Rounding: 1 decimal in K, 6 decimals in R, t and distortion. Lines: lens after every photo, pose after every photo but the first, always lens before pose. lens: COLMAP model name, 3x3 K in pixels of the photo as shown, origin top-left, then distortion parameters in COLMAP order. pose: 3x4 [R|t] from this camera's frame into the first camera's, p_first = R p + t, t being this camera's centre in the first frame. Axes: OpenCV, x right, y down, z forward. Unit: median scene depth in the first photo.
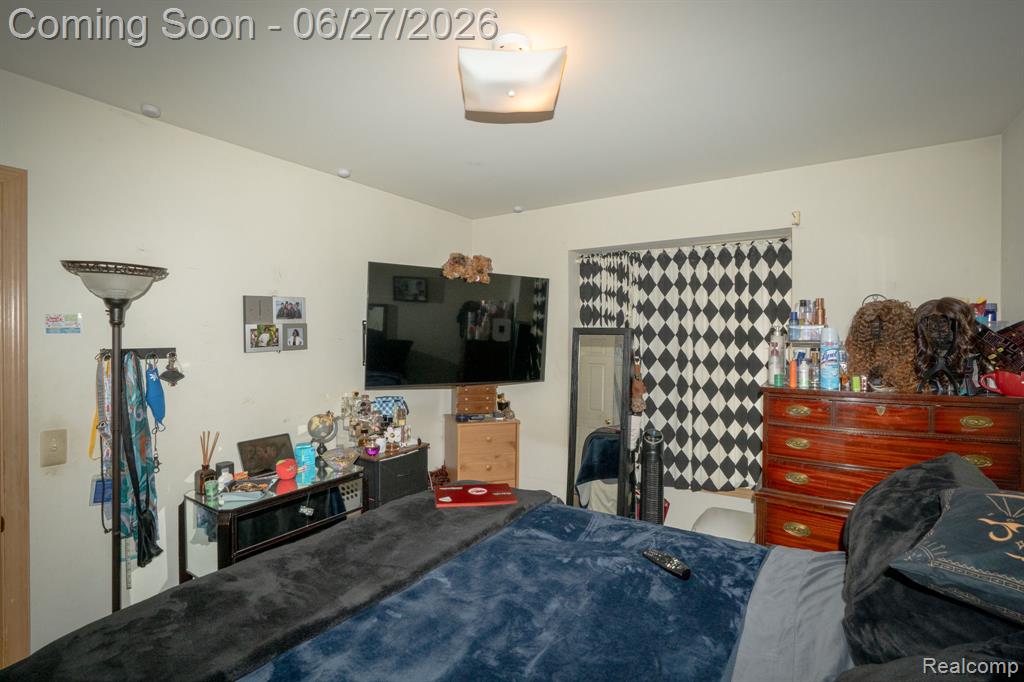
lens RADIAL K [[486.1, 0, 512.0], [0, 486.1, 341.0], [0, 0, 1]] dist [-0.077073, 0.029737]
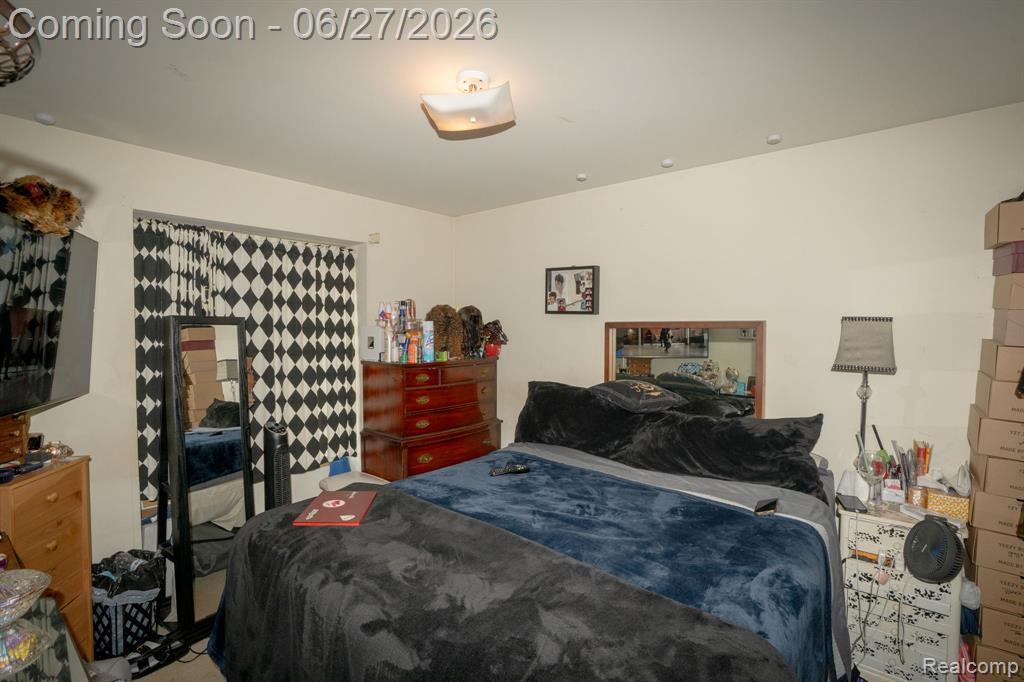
lens RADIAL K [[486.1, 0, 512.0], [0, 486.1, 341.0], [0, 0, 1]] dist [-0.077073, 0.029737]
pose [[0.102156, -0.026926, 0.994404, -0.568816], [0.008076, 0.999623, 0.026238, -0.001730], [-0.994736, 0.005350, 0.102335, 0.386505]]
